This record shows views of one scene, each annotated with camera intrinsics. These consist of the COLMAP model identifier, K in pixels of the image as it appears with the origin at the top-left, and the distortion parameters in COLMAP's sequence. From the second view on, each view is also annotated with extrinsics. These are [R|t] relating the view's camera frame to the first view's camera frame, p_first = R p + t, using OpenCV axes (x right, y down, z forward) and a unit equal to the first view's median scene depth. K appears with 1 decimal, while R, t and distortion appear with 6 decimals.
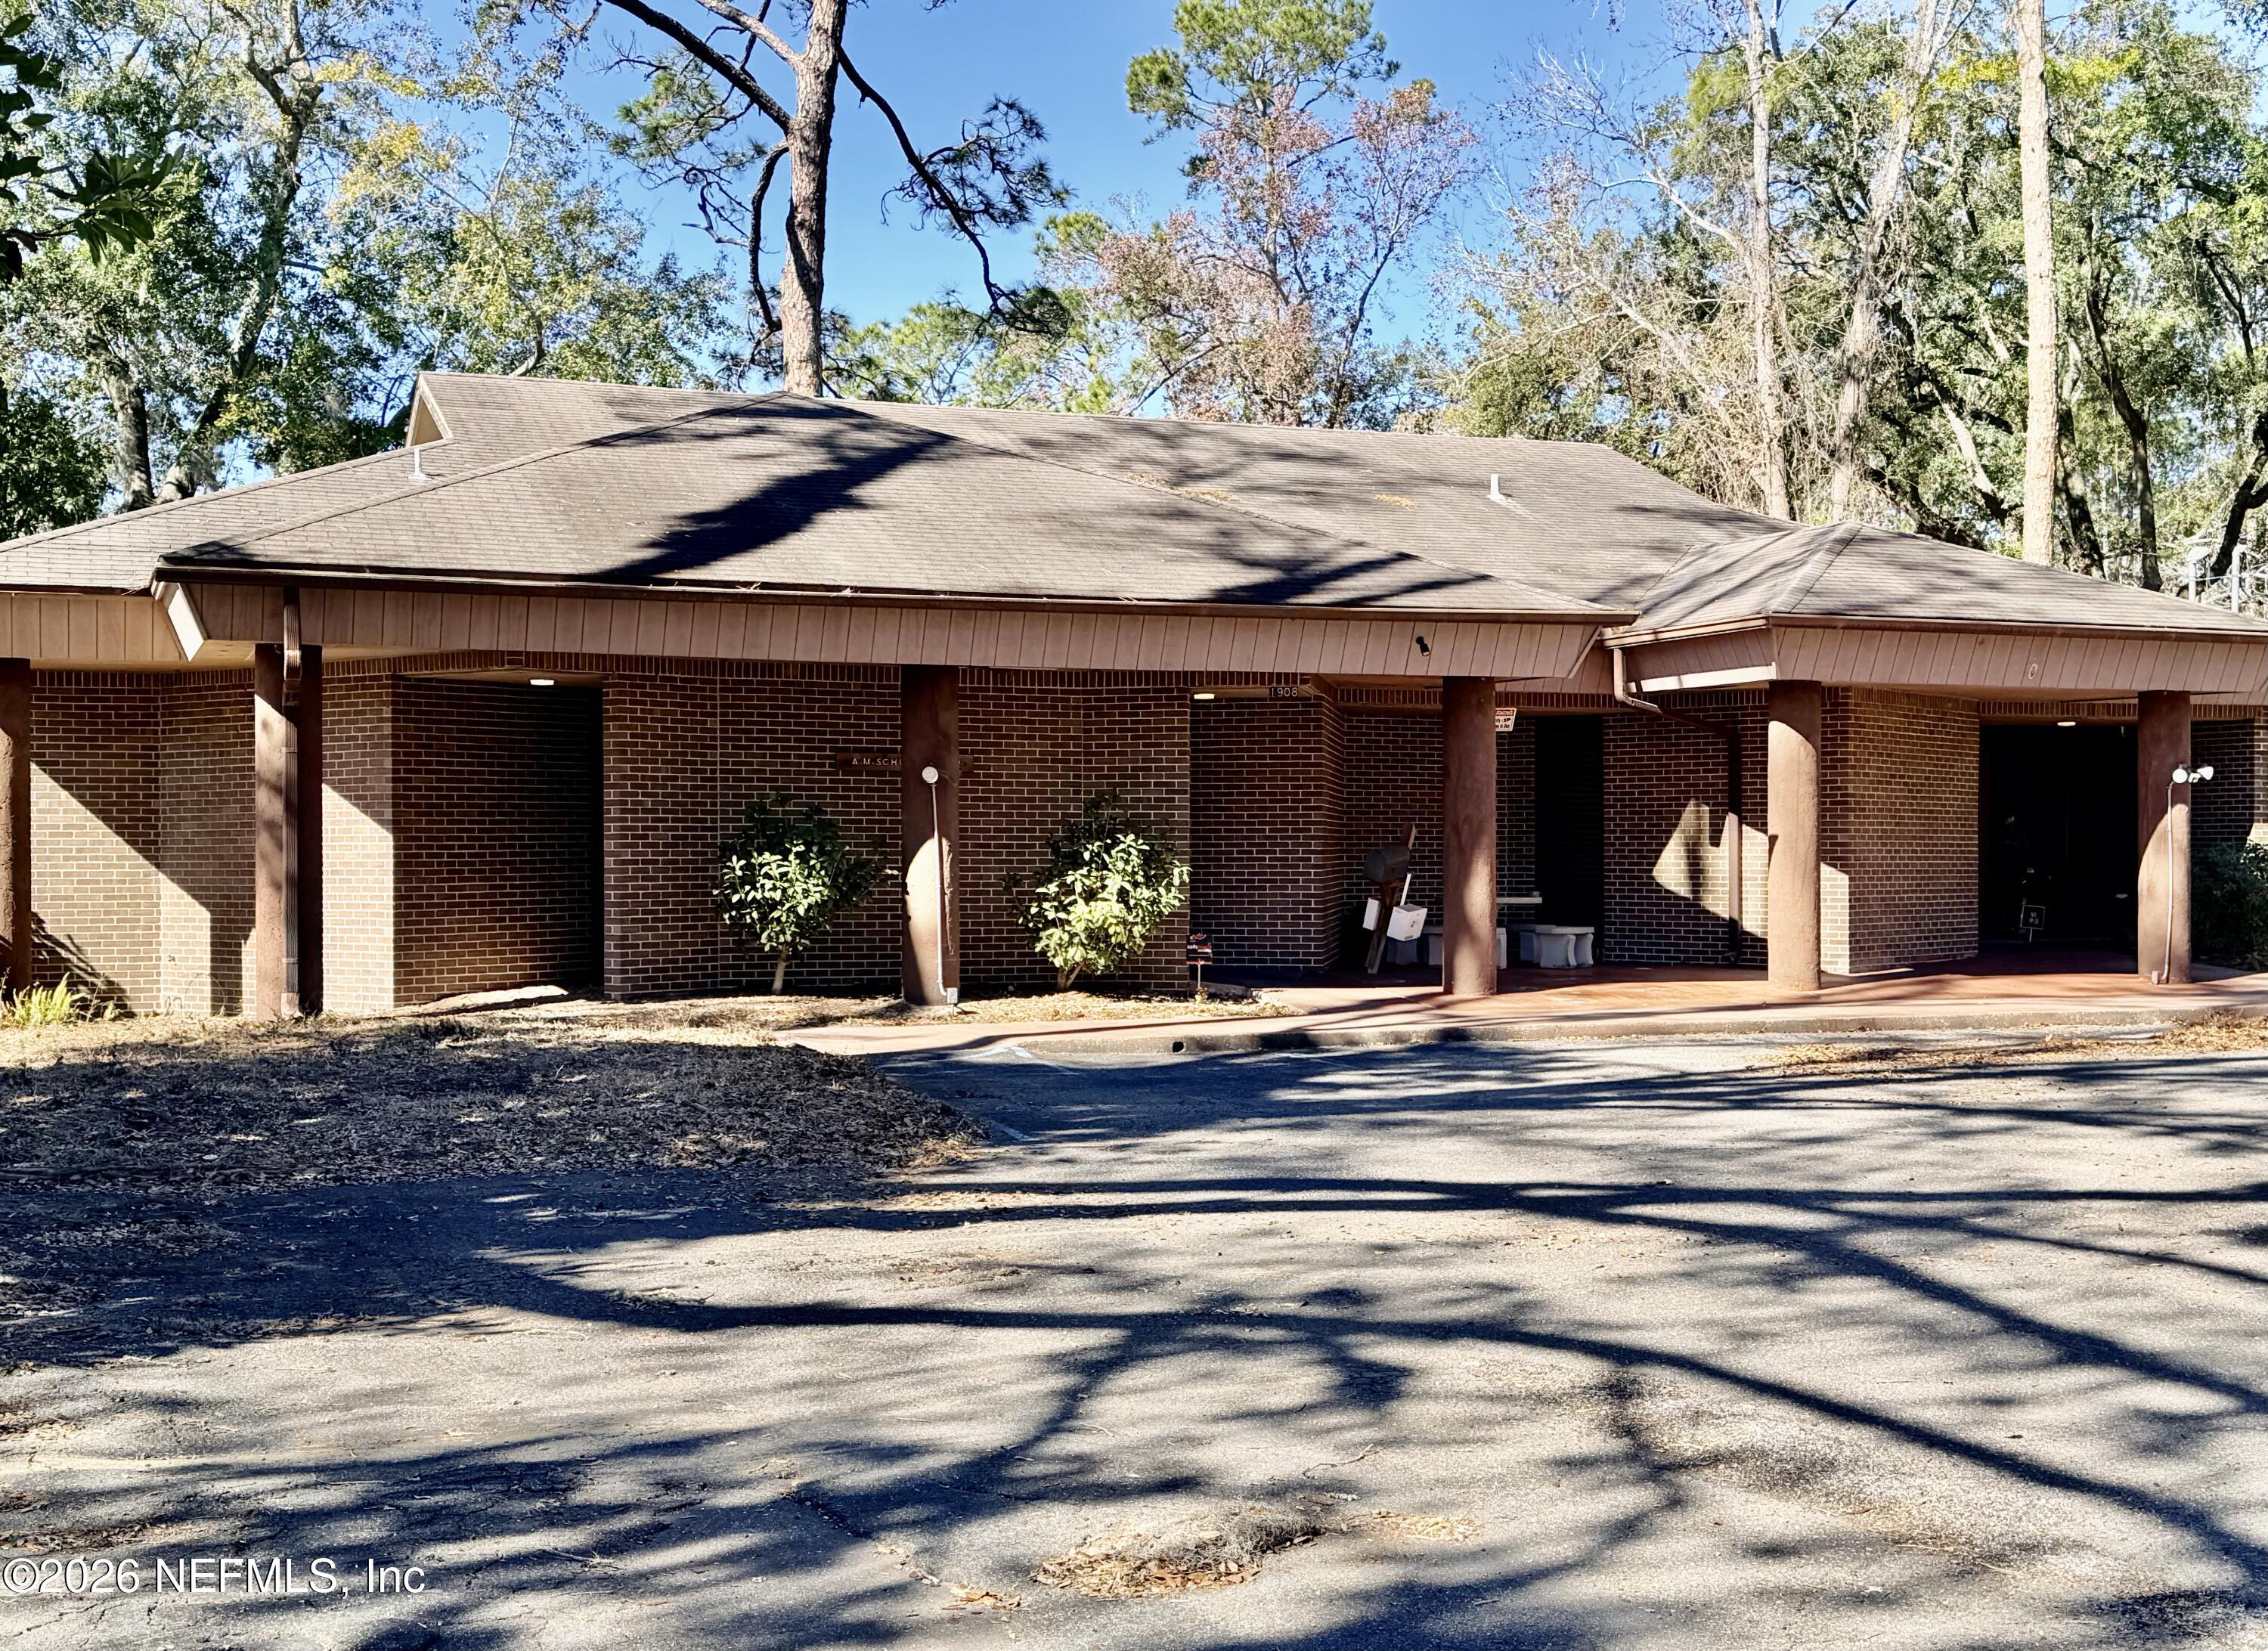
lens RADIAL K [[2660.8, 0, 1134.0], [0, 2660.8, 825.5], [0, 0, 1]] dist [0.235562, -0.658132]
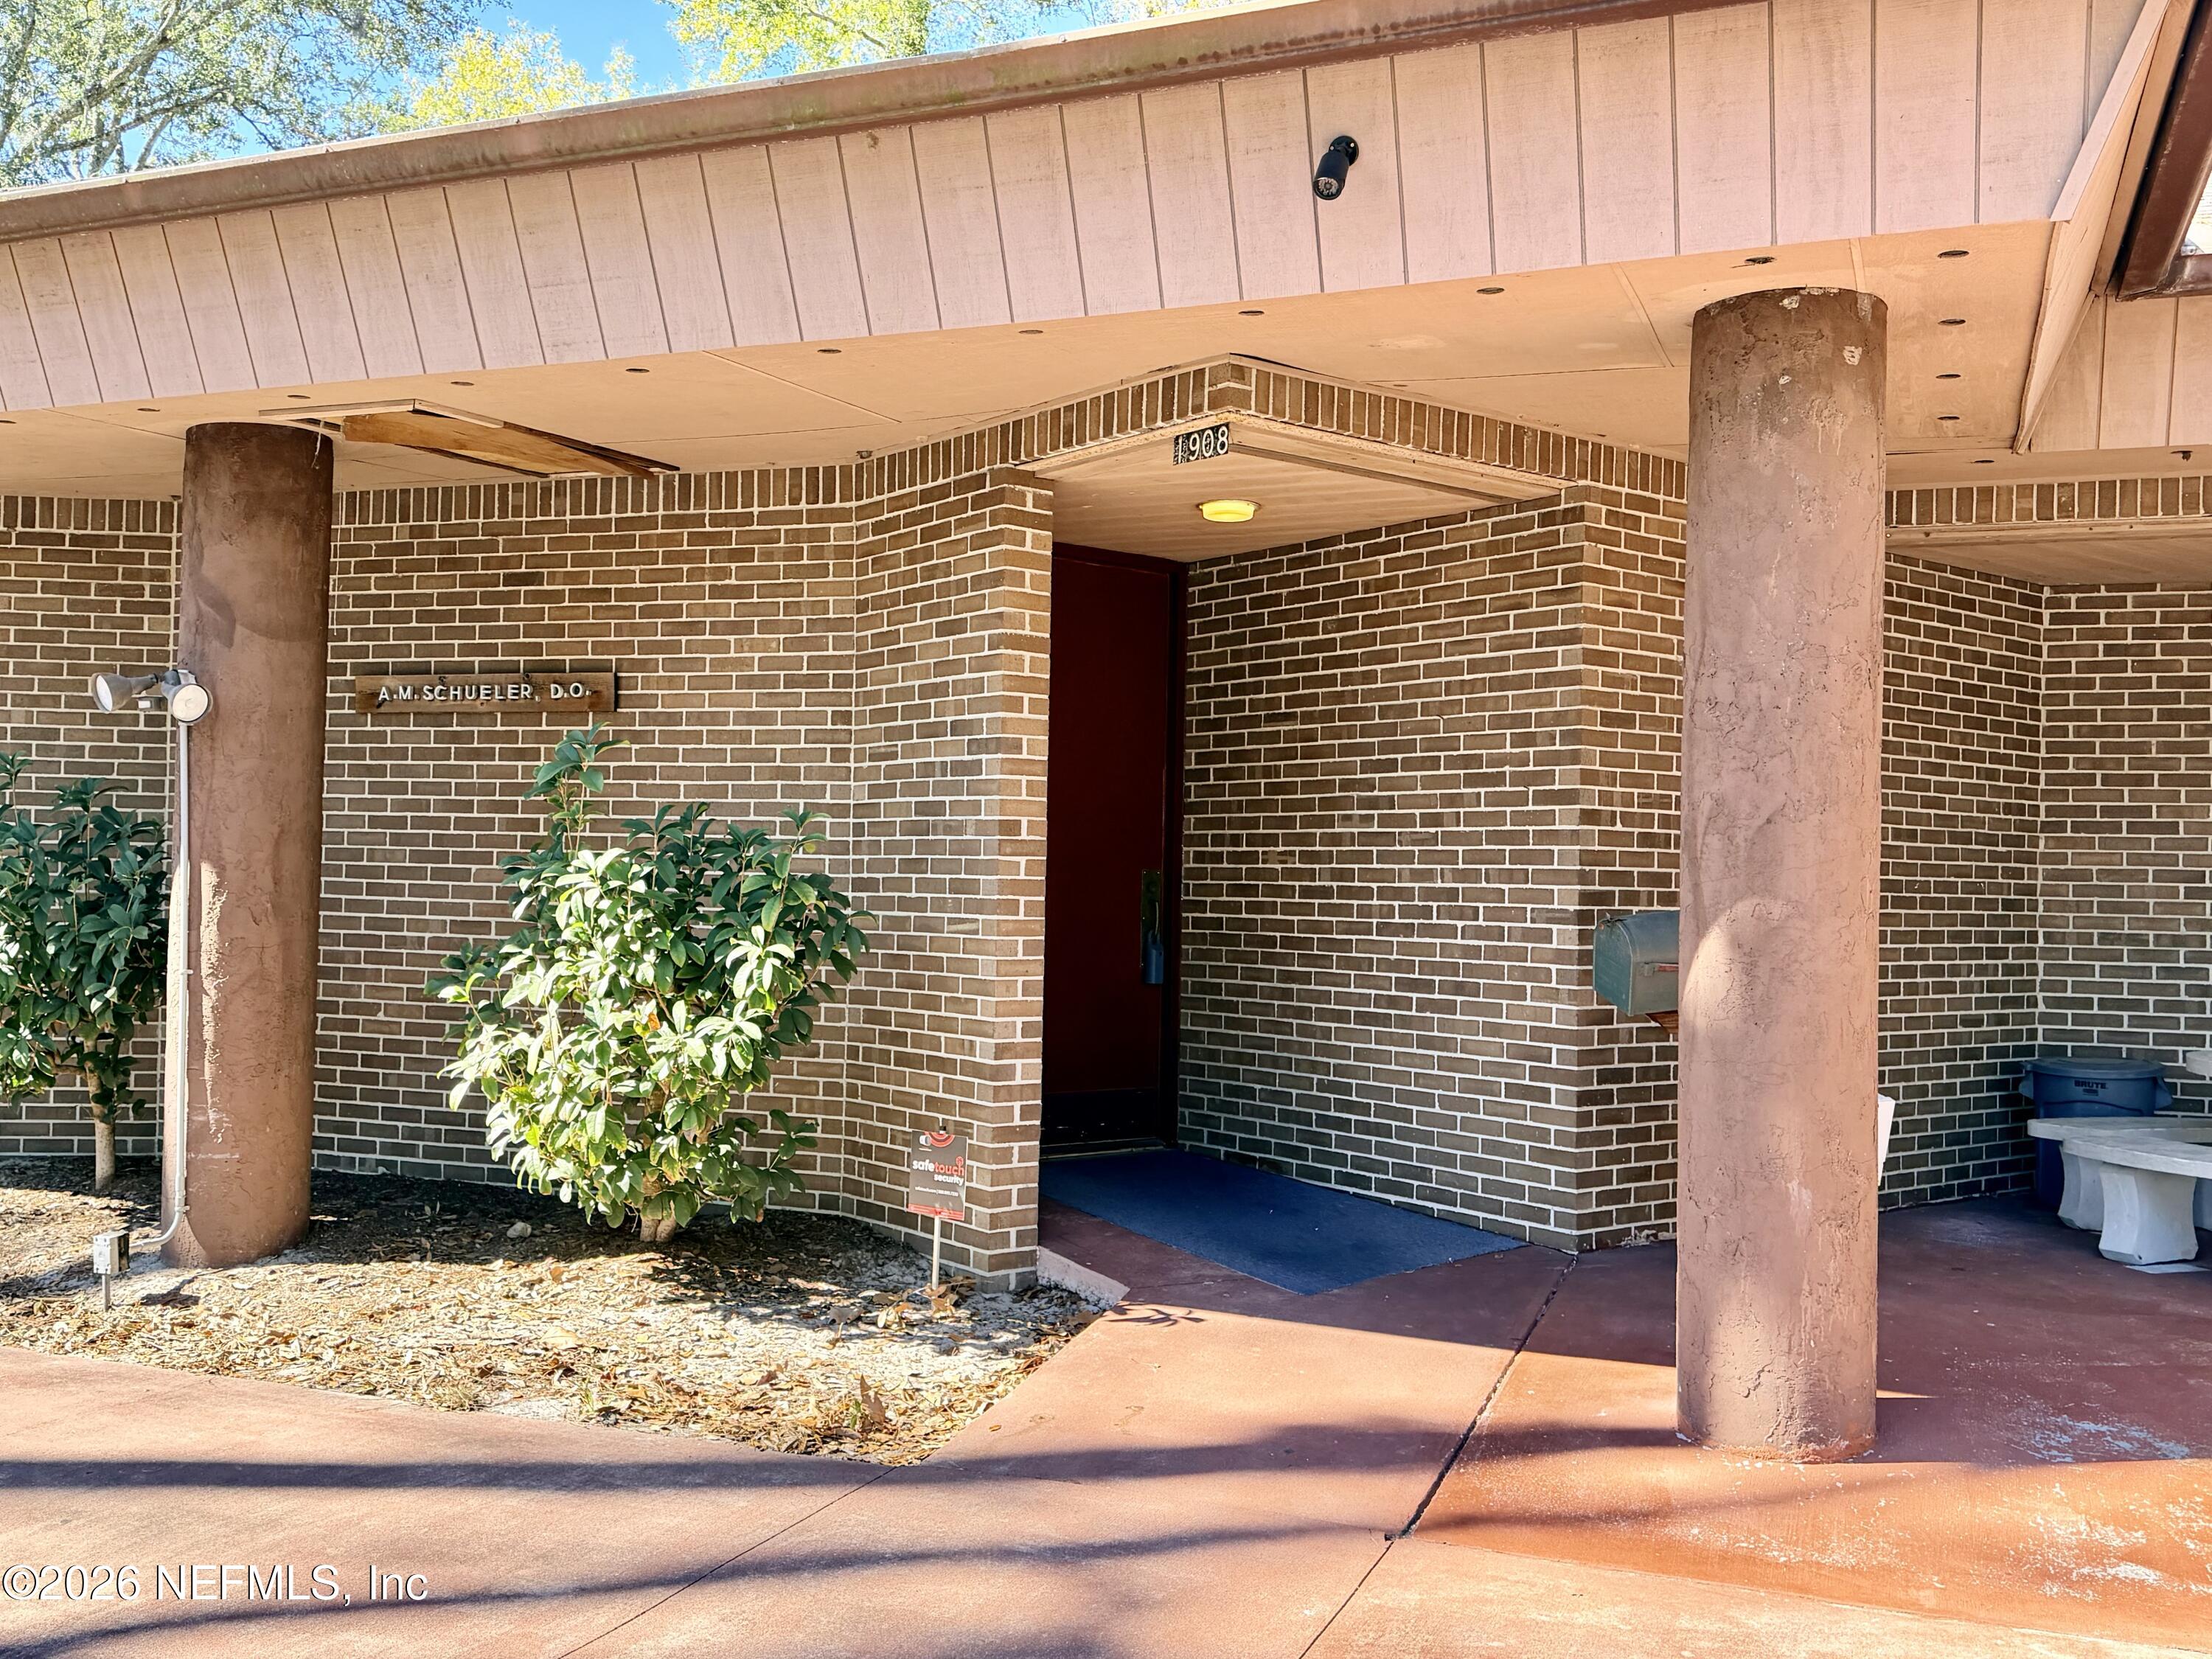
lens RADIAL K [[2045.8, 0, 1106.0], [0, 2045.8, 829.5], [0, 0, 1]] dist [0.209661, -0.455369]
pose [[0.736006, -0.000582, -0.676975, 0.198229], [-0.016302, 0.999694, -0.018582, 0.003939], [0.676779, 0.024712, 0.735771, 0.694570]]
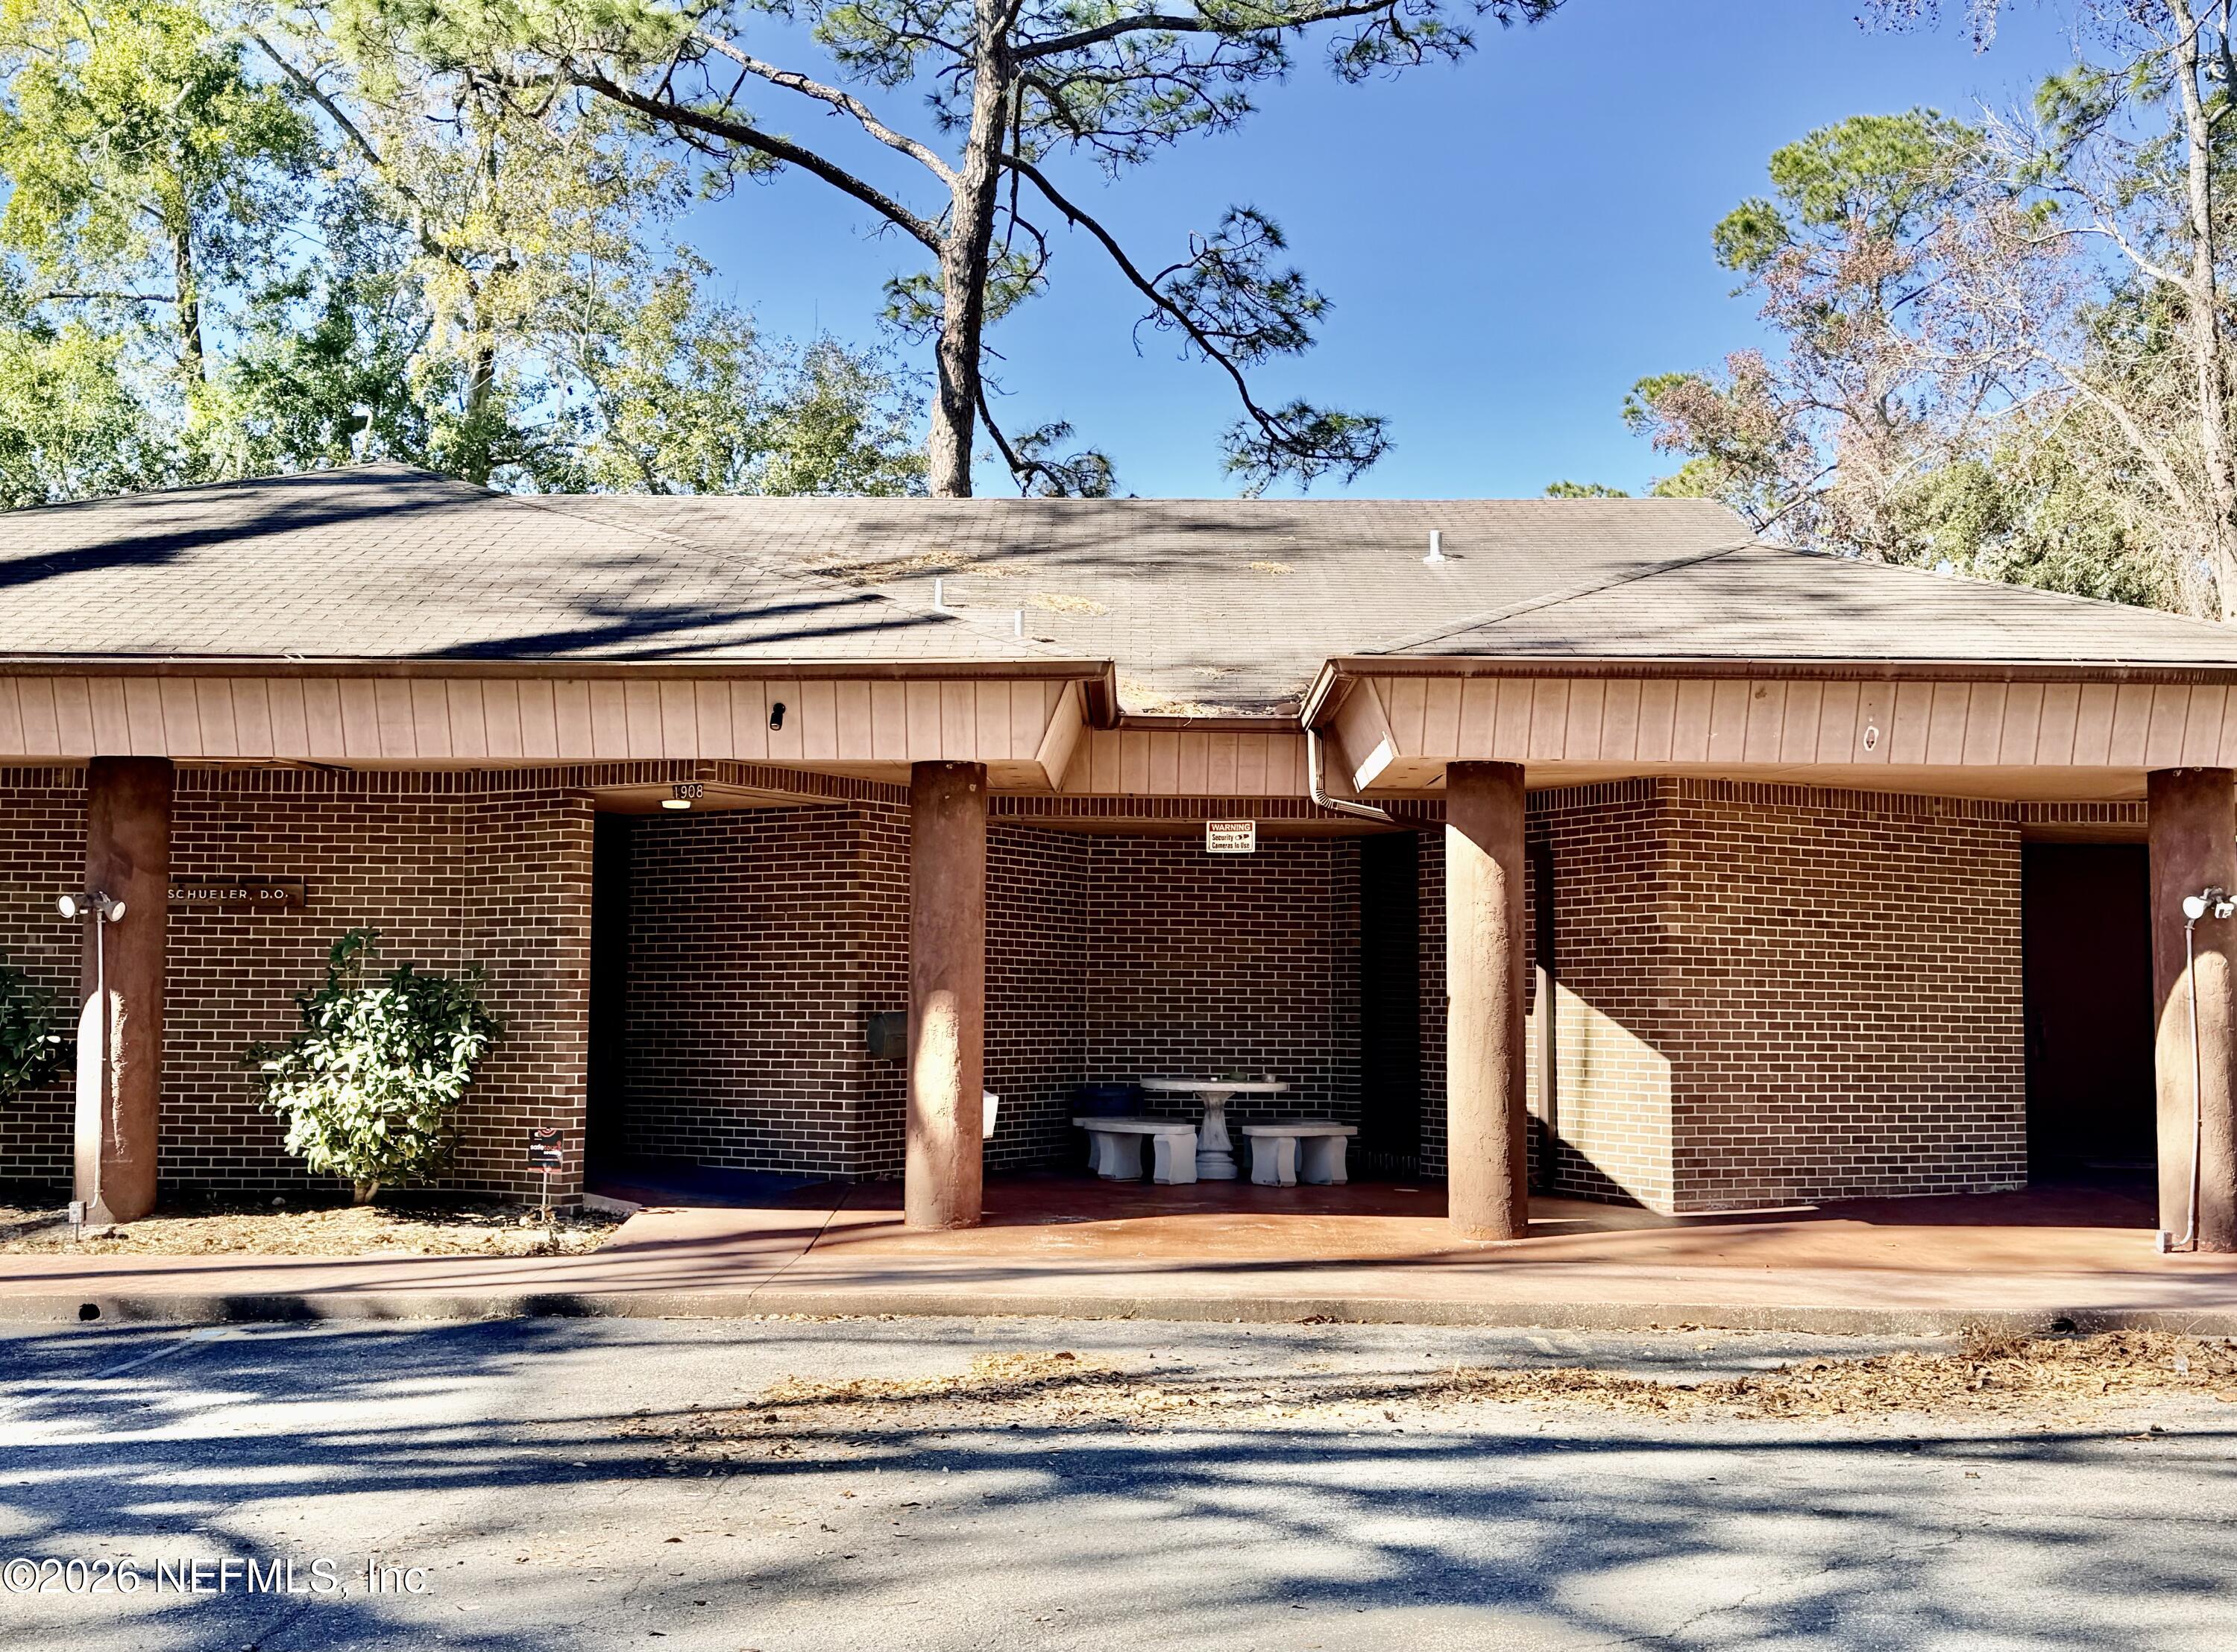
lens RADIAL K [[2350.4, 0, 1080.0], [0, 2350.4, 830.0], [0, 0, 1]] dist [0.125000, -0.030846]
pose [[0.925722, -0.019925, -0.377679, 0.343882], [-0.006427, 0.997638, -0.068385, 0.002651], [0.378149, 0.065733, 0.923408, 0.394740]]
